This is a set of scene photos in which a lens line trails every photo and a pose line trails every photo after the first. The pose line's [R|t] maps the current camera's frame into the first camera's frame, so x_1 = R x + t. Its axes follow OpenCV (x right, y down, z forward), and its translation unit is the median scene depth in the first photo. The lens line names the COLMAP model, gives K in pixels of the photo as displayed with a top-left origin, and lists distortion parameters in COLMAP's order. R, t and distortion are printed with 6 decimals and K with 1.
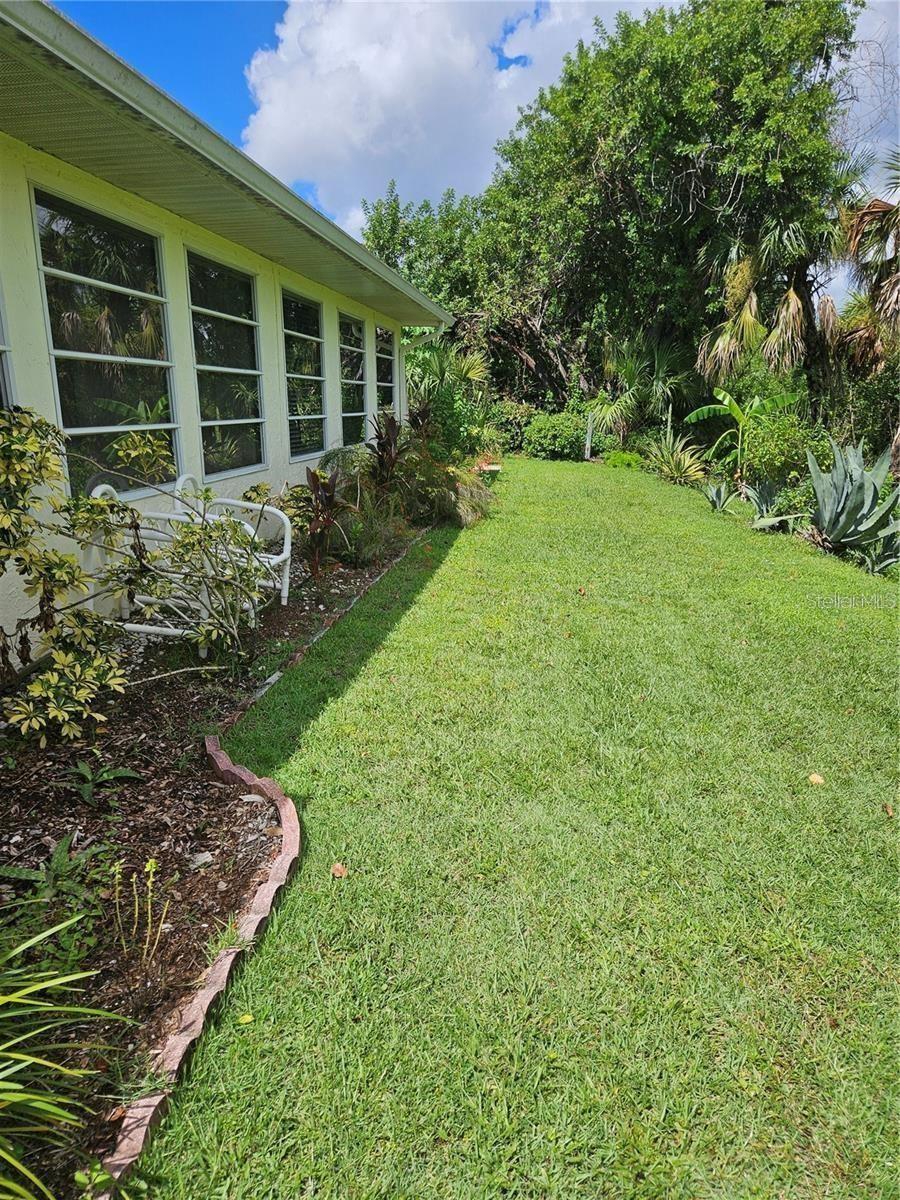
lens RADIAL K [[810.5, 0, 450.0], [0, 810.5, 600.0], [0, 0, 1]] dist [0.107049, -0.091016]
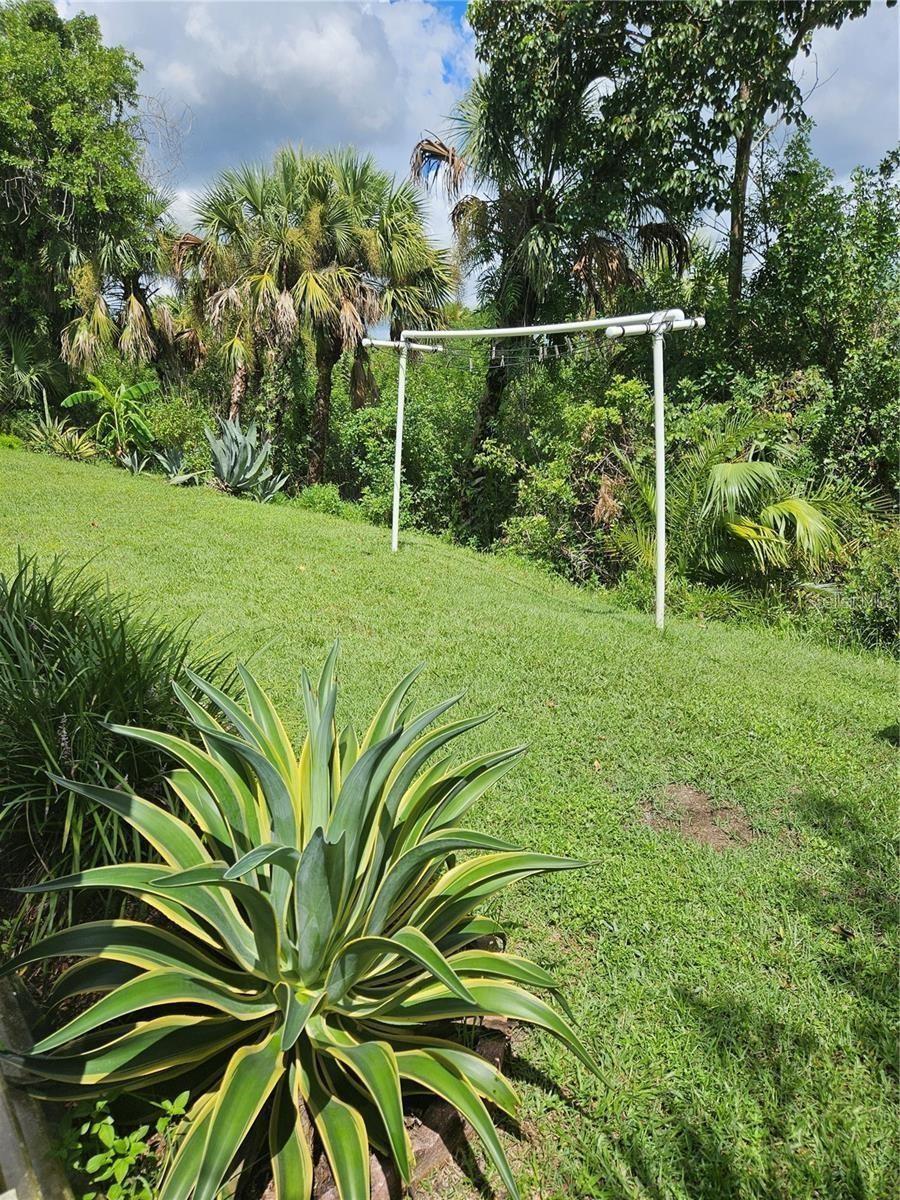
lens RADIAL K [[810.5, 0, 450.0], [0, 810.5, 600.0], [0, 0, 1]] dist [0.107049, -0.091016]
pose [[0.712458, -0.177838, 0.678806, -0.158362], [0.169424, 0.982329, 0.079534, 0.043541], [-0.680955, 0.058341, 0.729998, -0.169371]]
